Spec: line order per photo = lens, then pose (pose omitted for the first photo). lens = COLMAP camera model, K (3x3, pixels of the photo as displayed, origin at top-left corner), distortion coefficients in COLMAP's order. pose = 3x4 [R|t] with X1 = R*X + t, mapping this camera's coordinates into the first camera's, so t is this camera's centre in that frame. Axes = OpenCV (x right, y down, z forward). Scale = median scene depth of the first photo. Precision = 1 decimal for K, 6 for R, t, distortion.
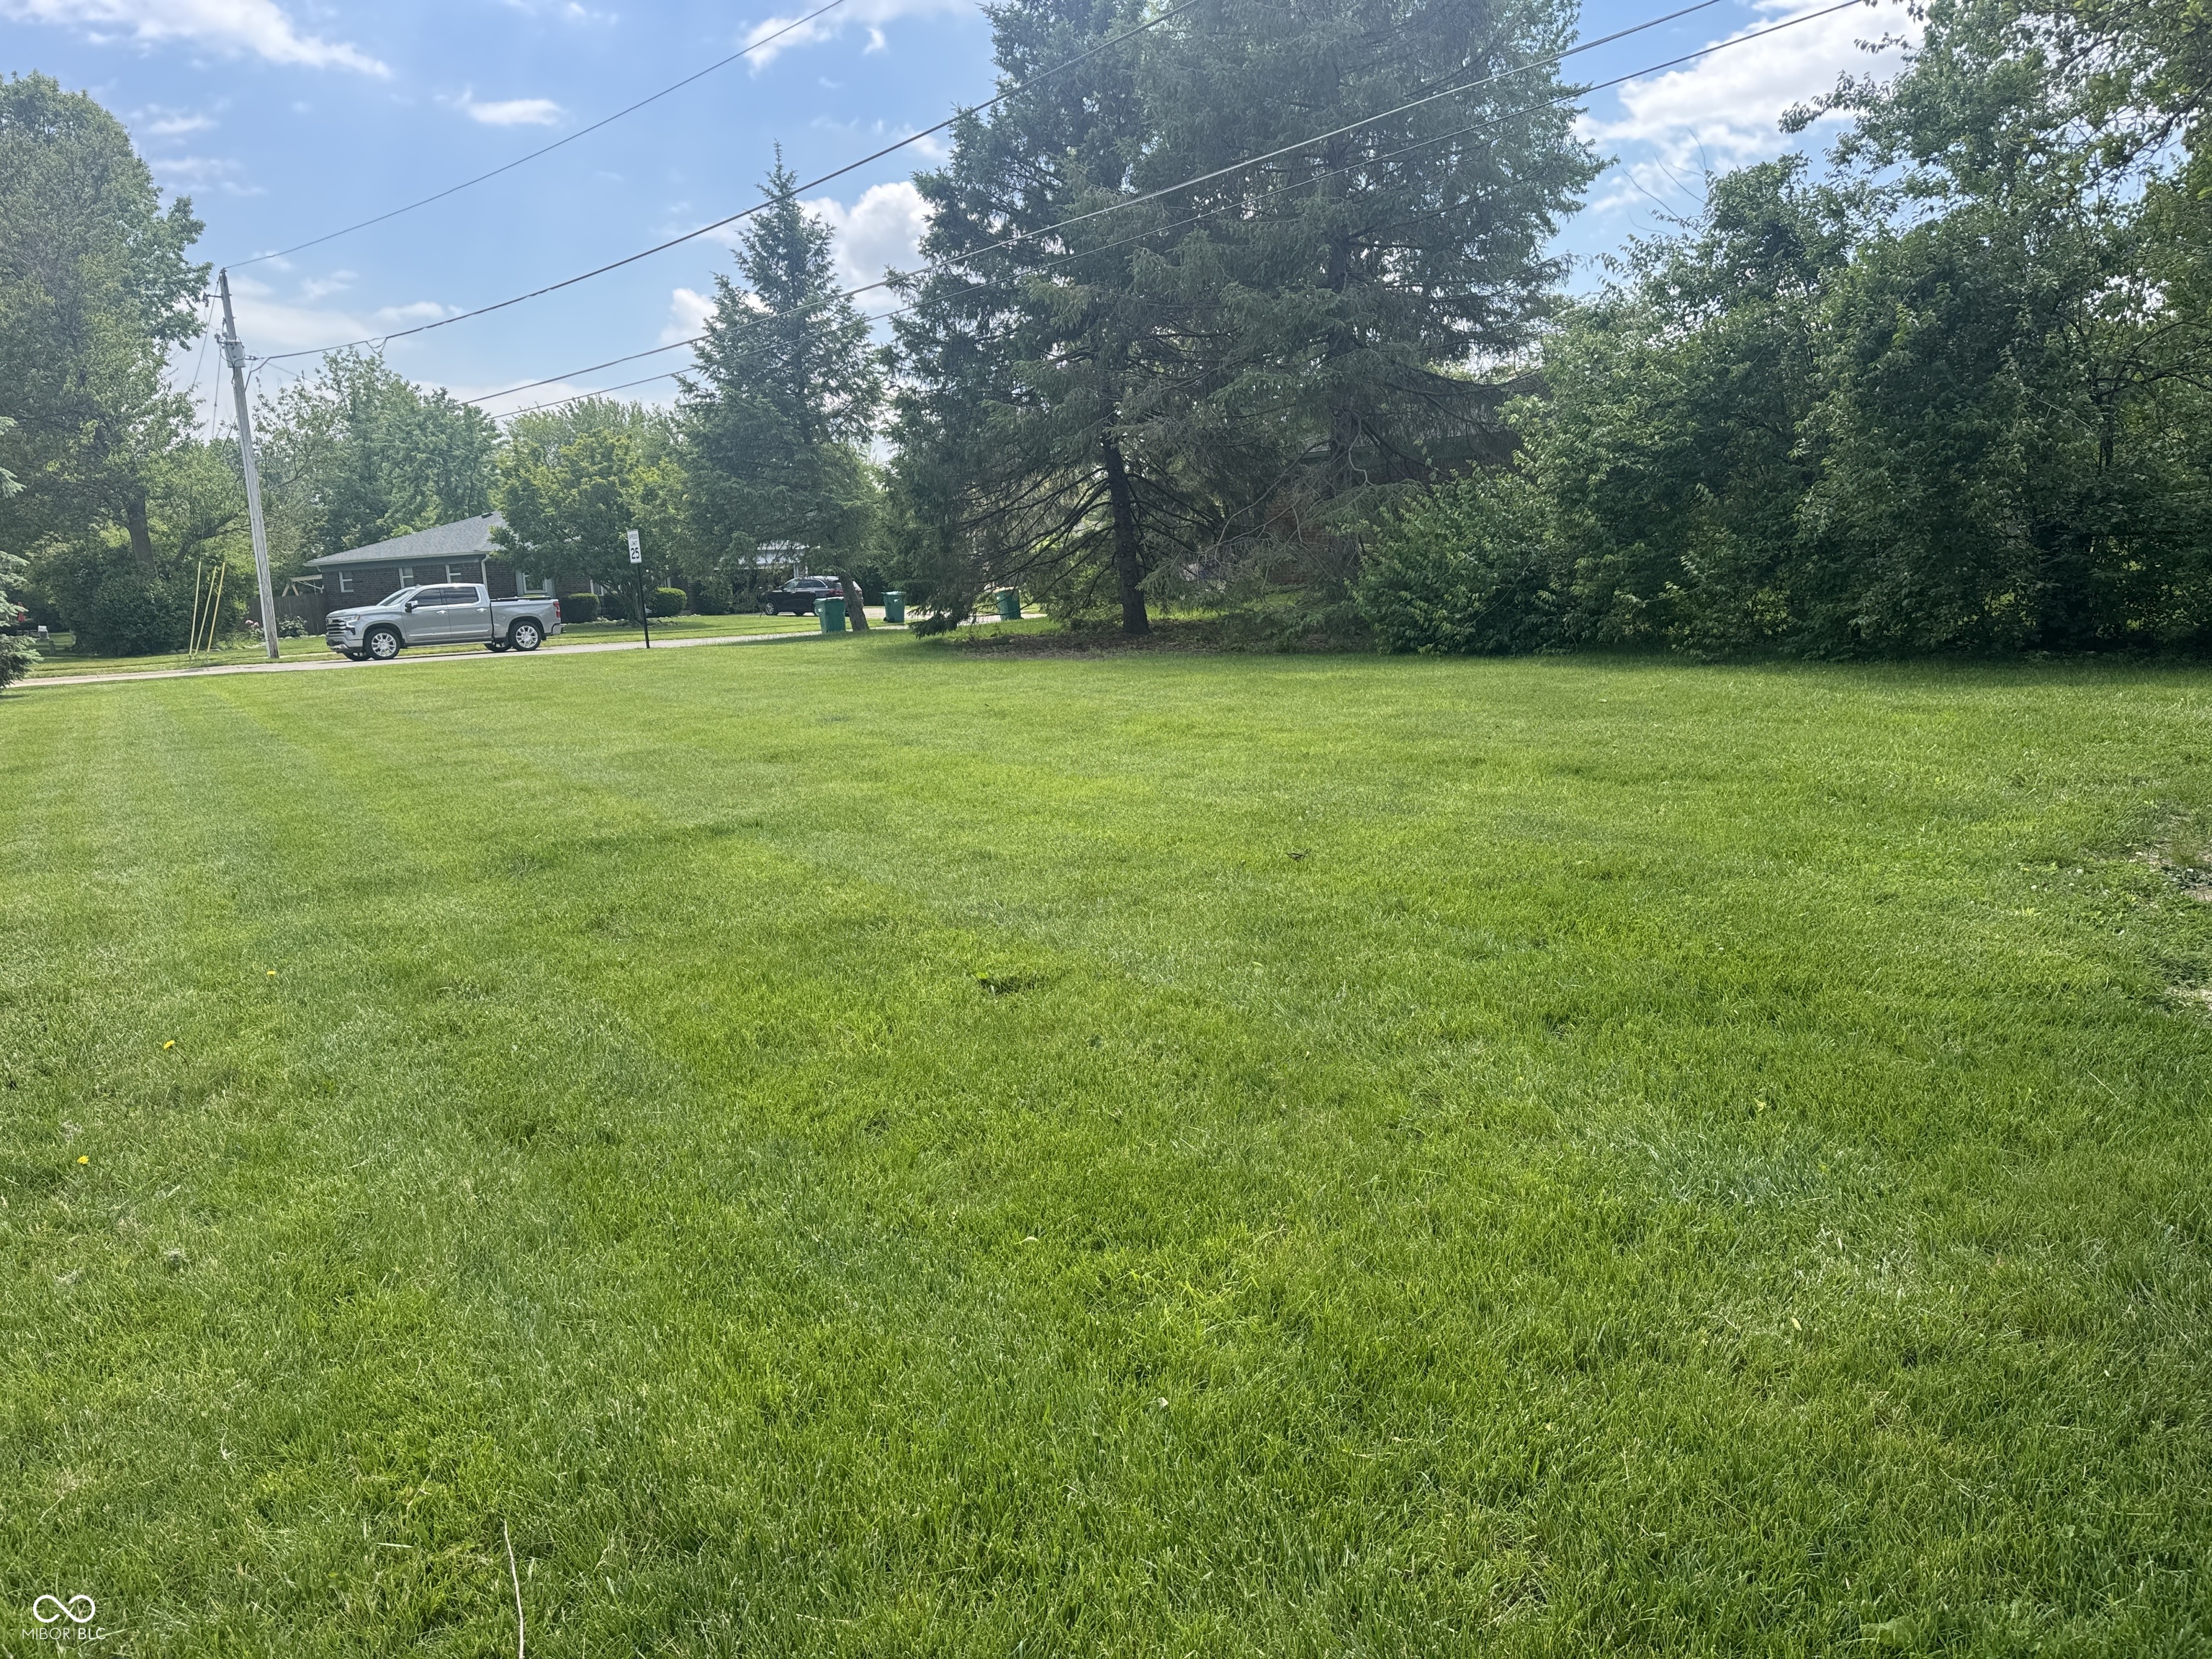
lens RADIAL K [[1586.2, 0, 1110.3], [0, 1586.2, 827.4], [0, 0, 1]] dist [0.167244, -0.272313]
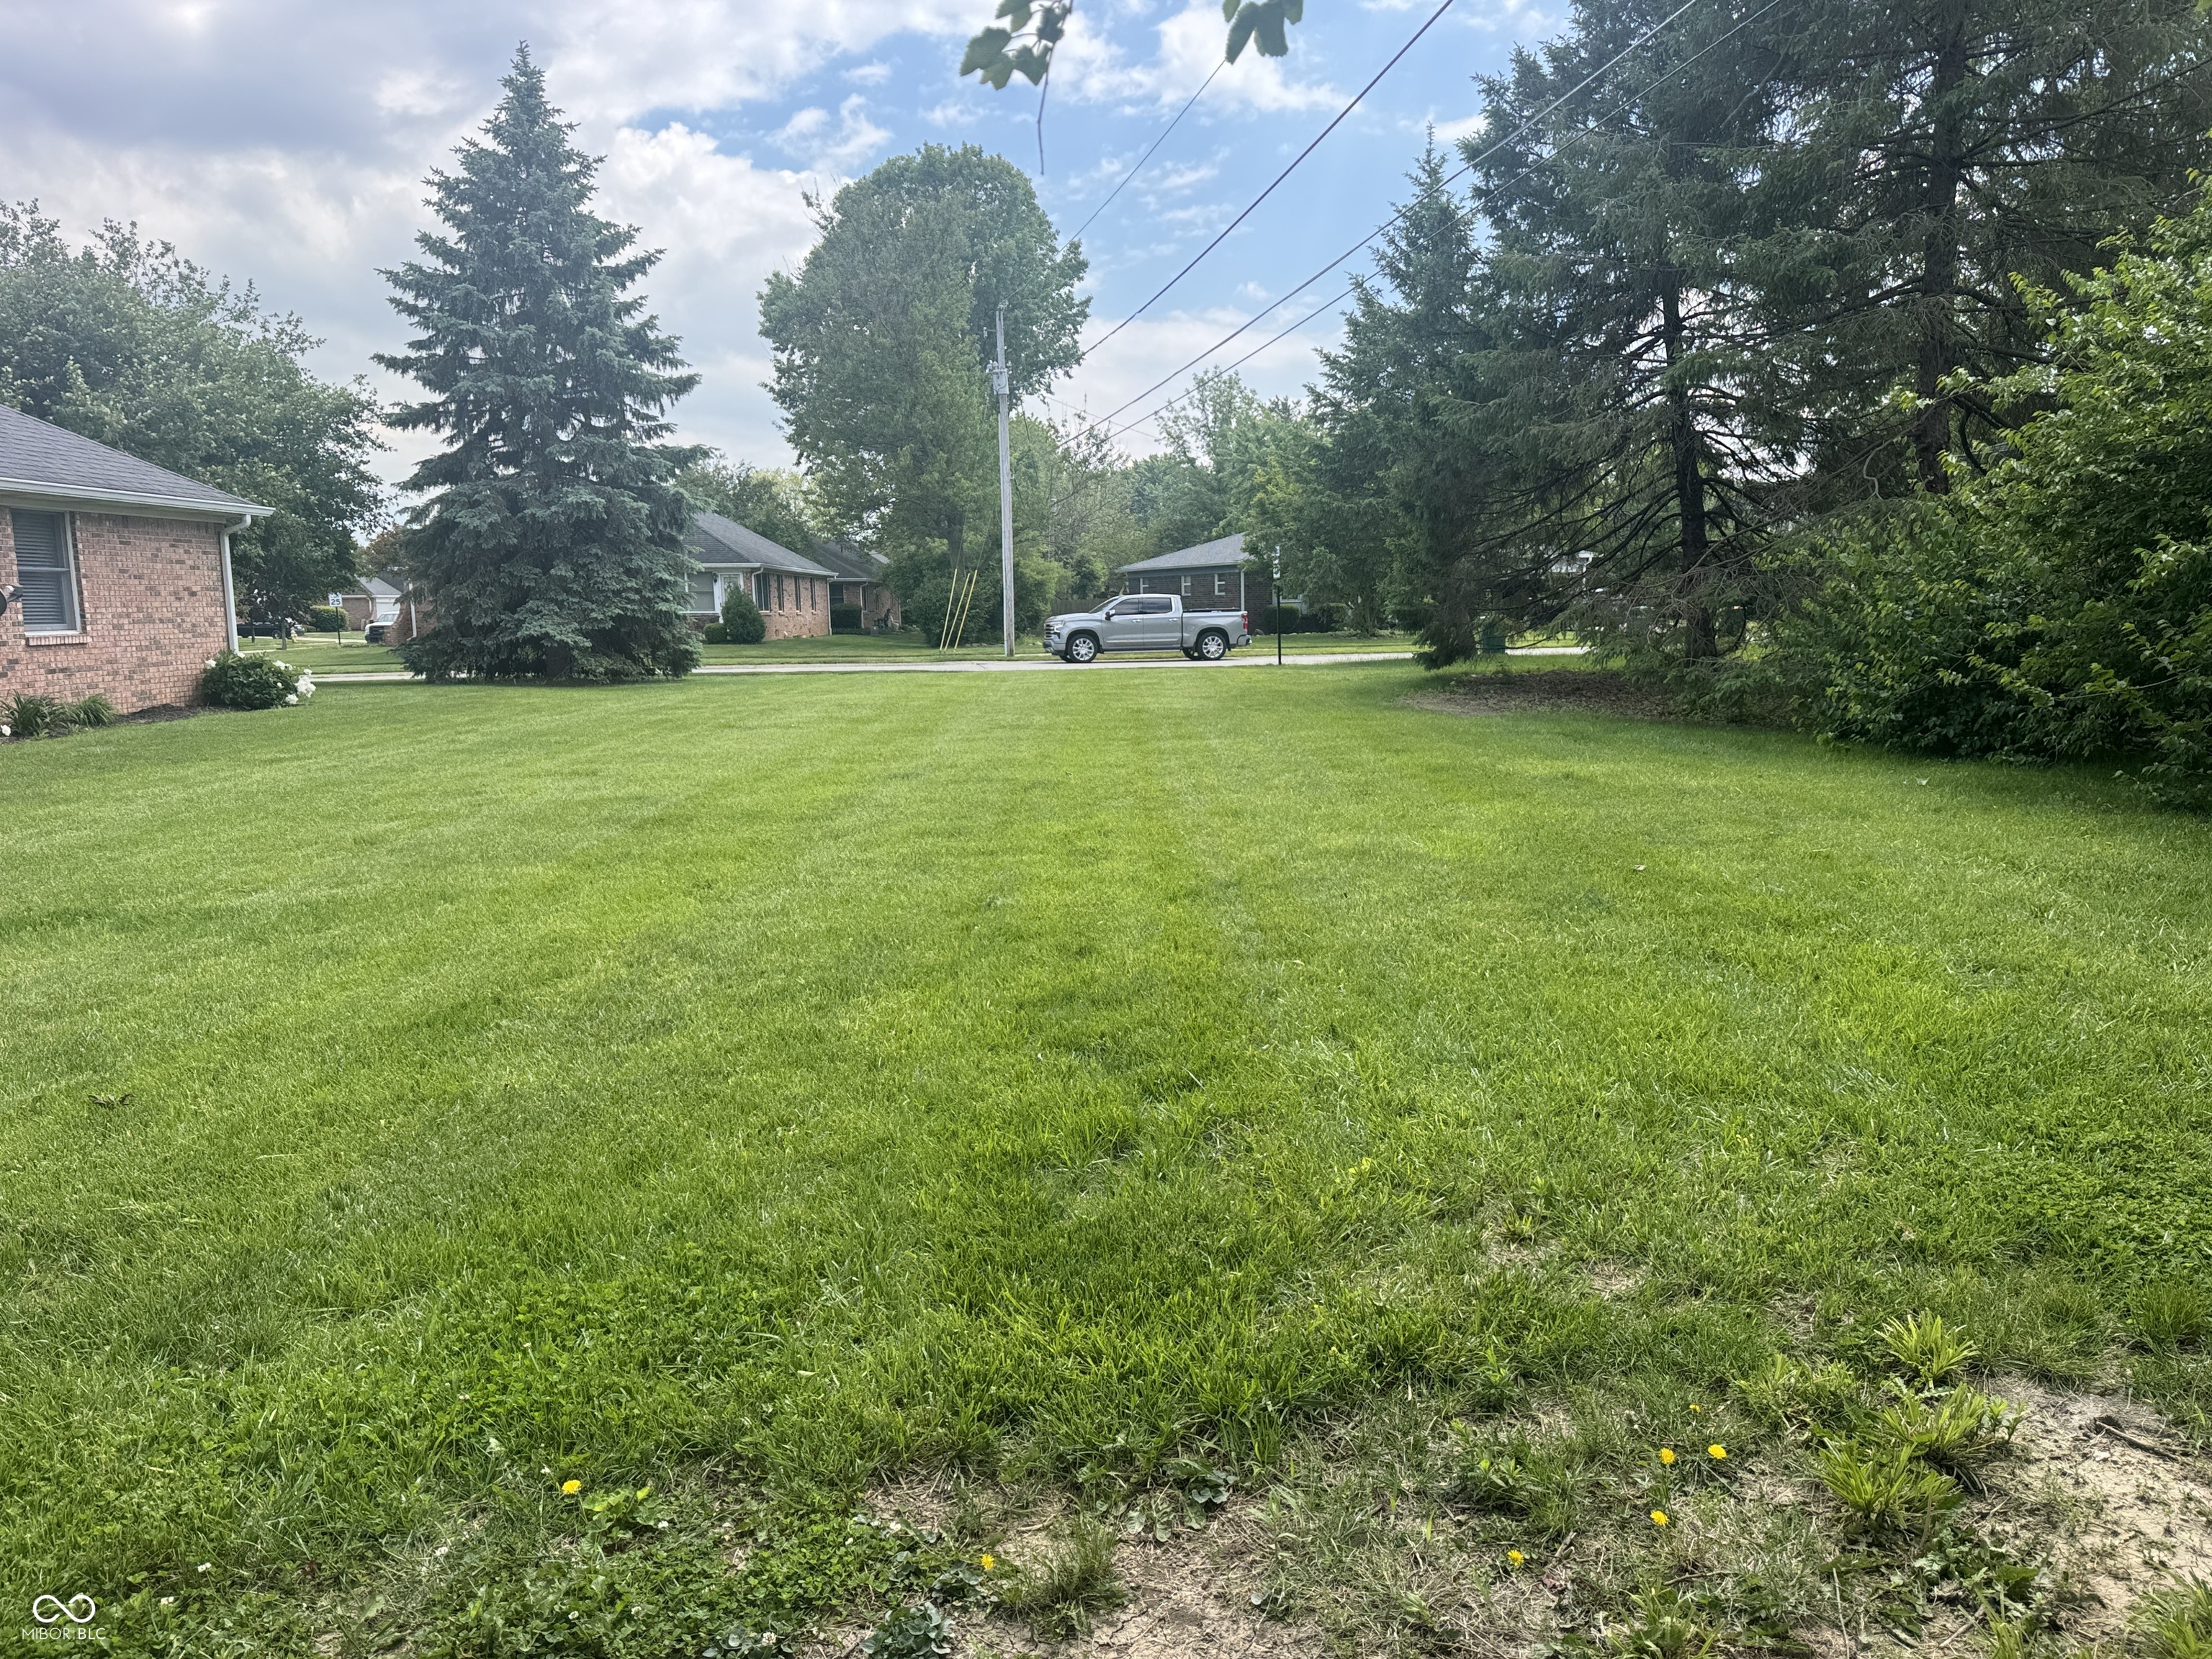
lens RADIAL K [[1586.2, 0, 1110.3], [0, 1586.2, 827.4], [0, 0, 1]] dist [0.167244, -0.272313]
pose [[0.846721, 0.108030, -0.520954, 0.131714], [-0.109593, 0.993584, 0.027914, -0.025828], [0.520627, 0.033458, 0.853128, 0.108040]]
